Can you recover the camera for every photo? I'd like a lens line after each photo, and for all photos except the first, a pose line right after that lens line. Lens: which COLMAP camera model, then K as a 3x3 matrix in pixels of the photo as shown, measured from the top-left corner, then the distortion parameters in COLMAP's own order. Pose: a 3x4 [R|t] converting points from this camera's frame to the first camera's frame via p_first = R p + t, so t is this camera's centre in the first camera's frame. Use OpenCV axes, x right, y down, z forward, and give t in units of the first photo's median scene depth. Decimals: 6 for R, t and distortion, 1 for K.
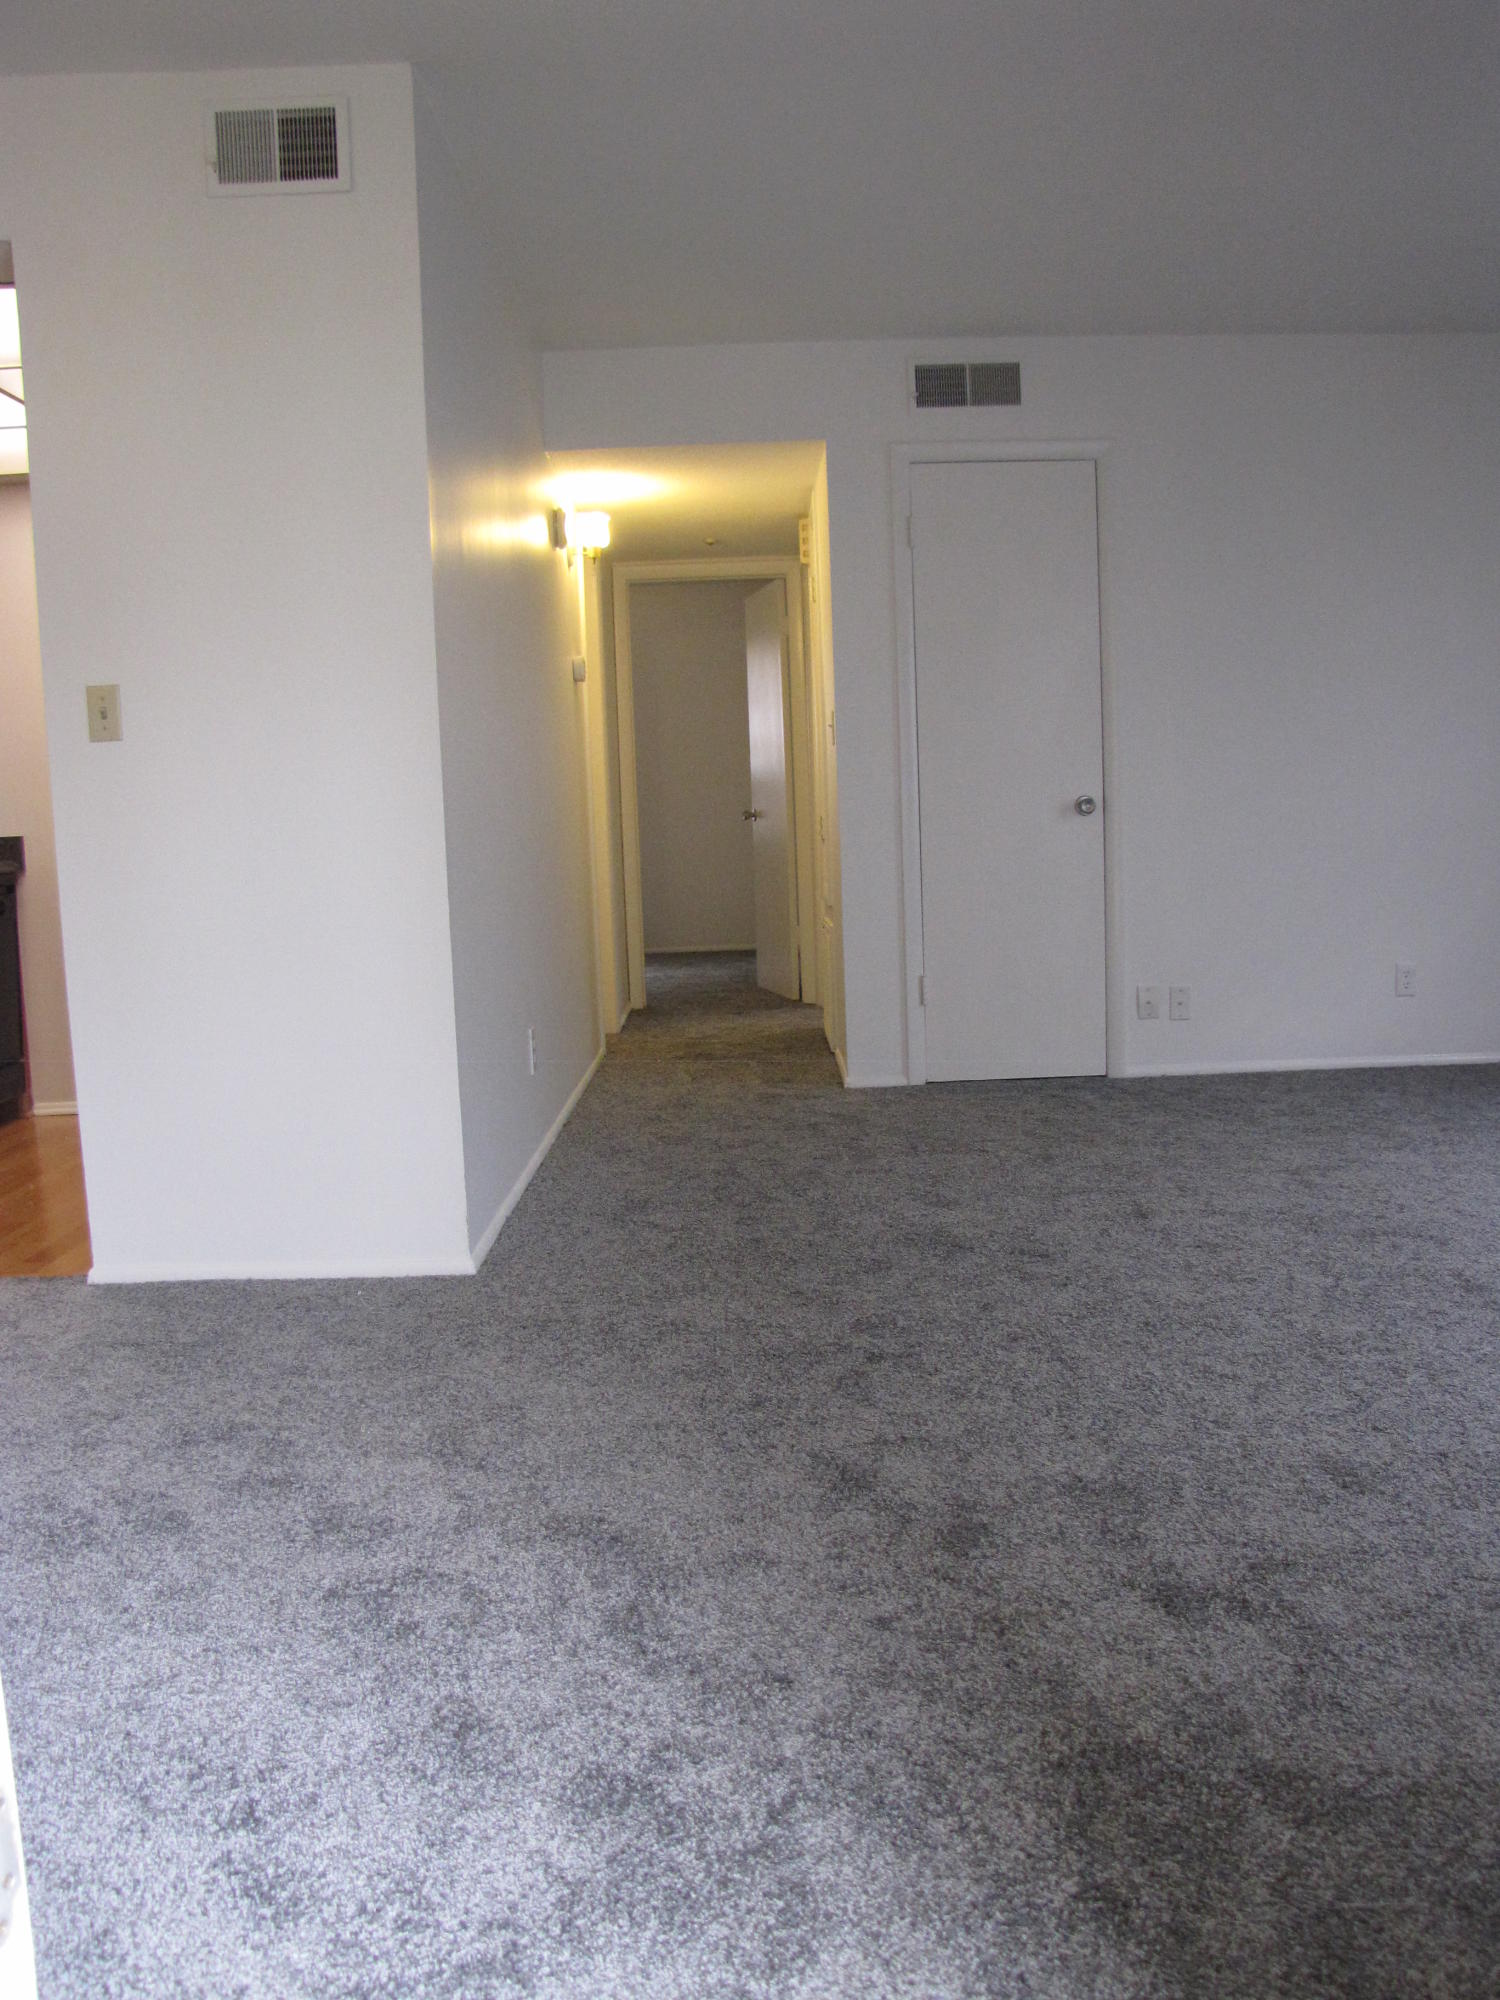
lens RADIAL K [[1693.0, 0, 757.9], [0, 1693.0, 1049.2], [0, 0, 1]] dist [-0.184134, 0.165935]
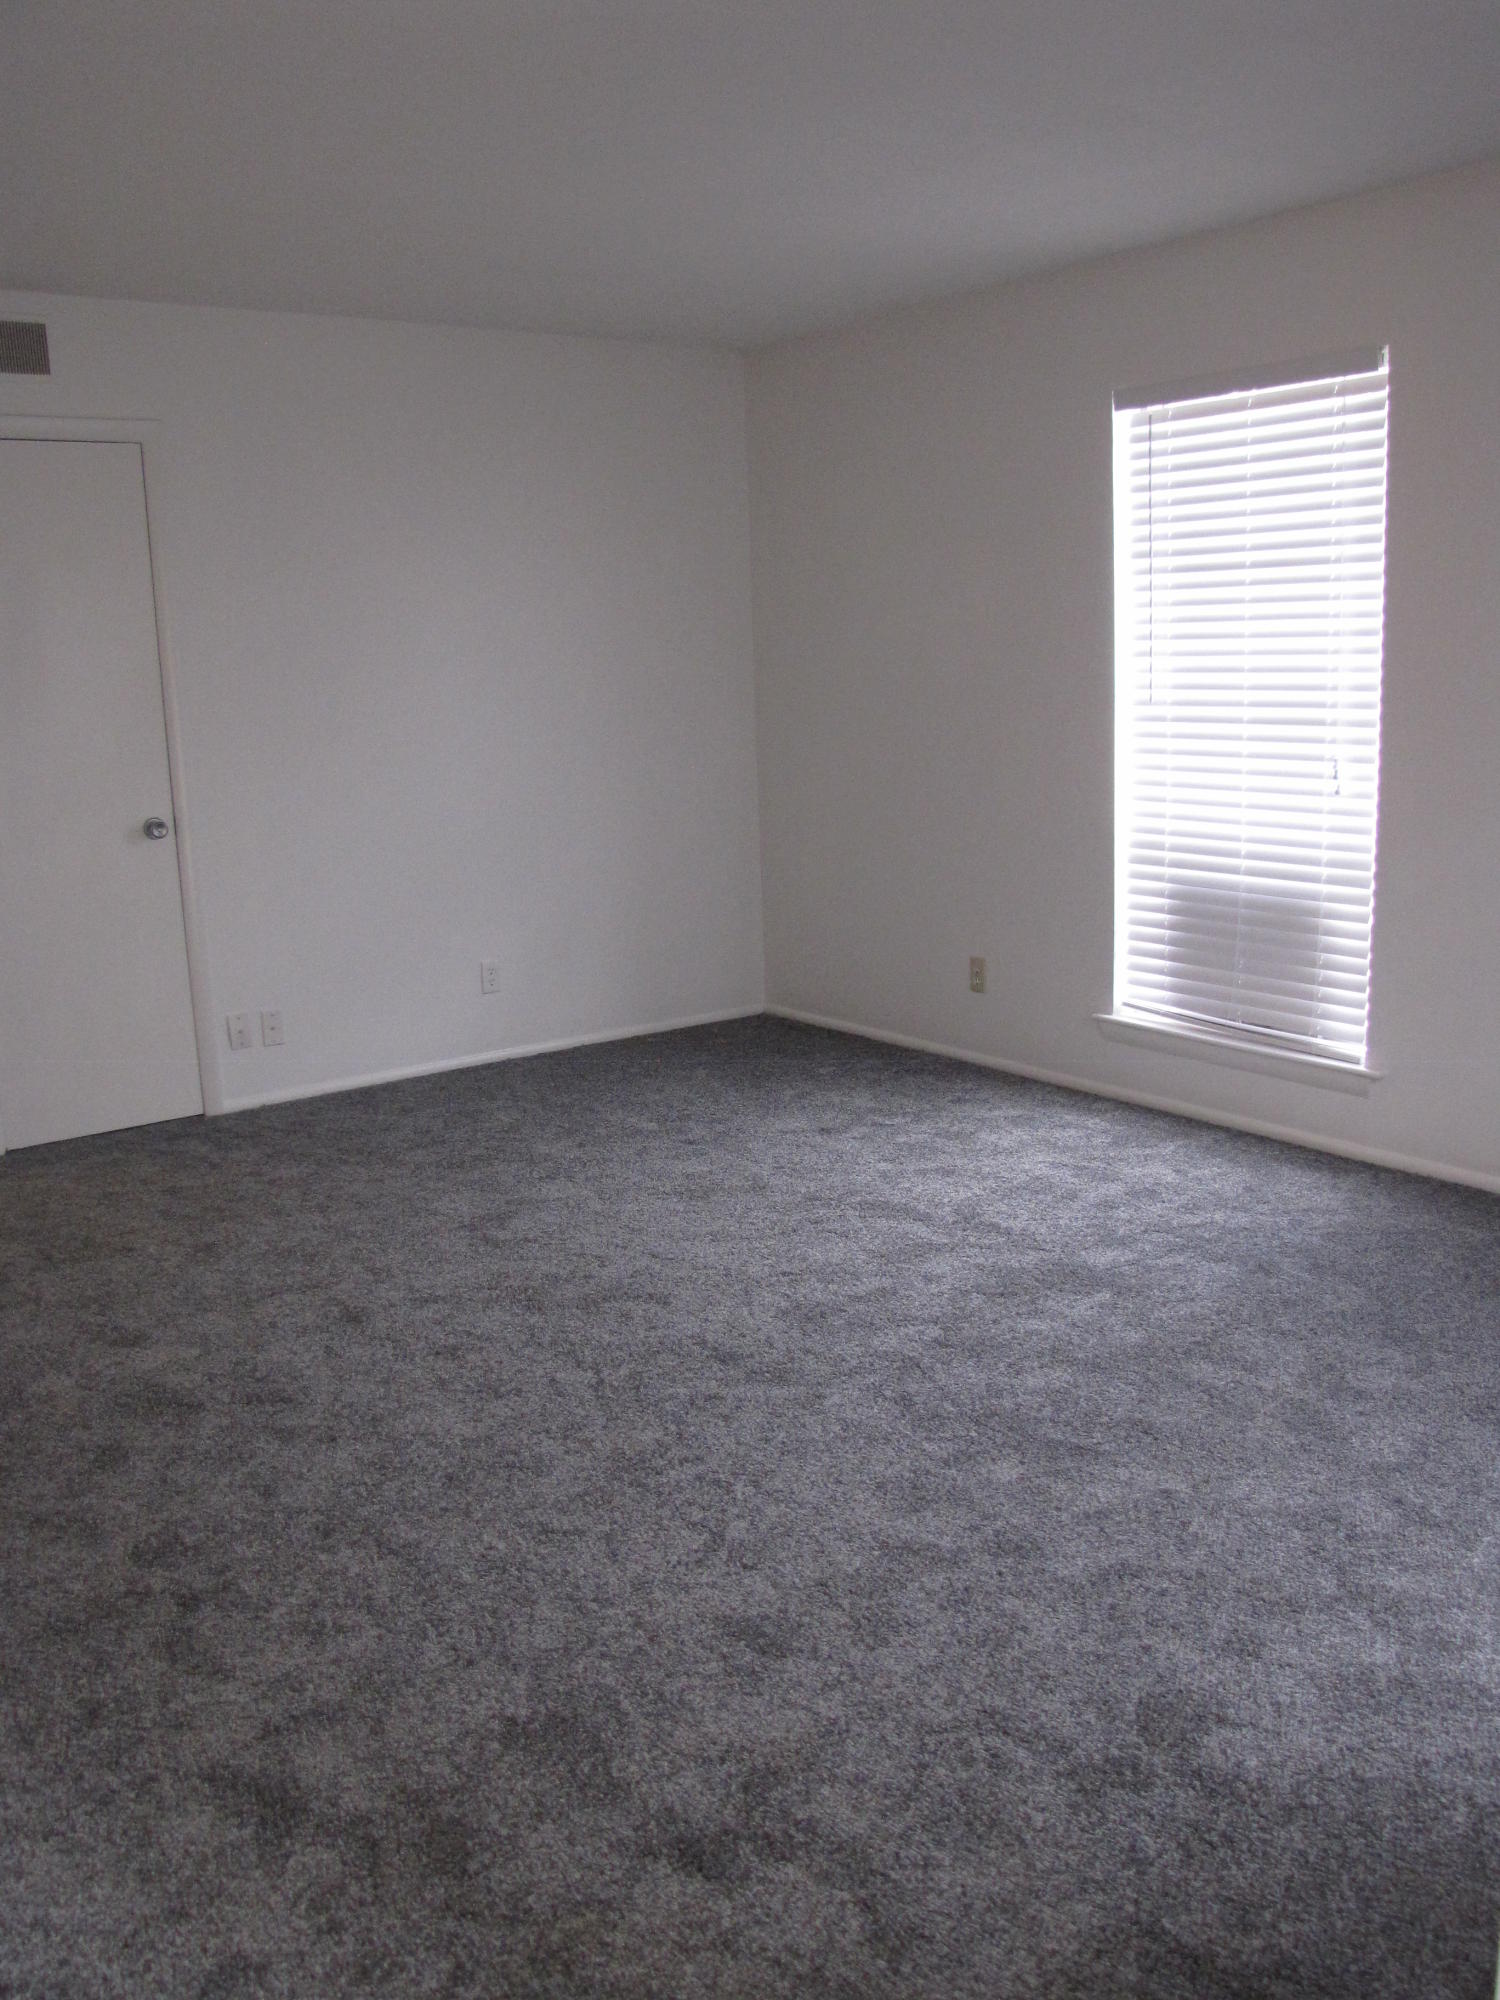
lens RADIAL K [[1693.0, 0, 757.9], [0, 1693.0, 1049.2], [0, 0, 1]] dist [-0.184134, 0.165935]
pose [[0.797822, -0.130808, 0.588531, -0.151606], [0.086125, 0.990895, 0.103486, -0.158598], [-0.596710, -0.031876, 0.801824, 0.139441]]
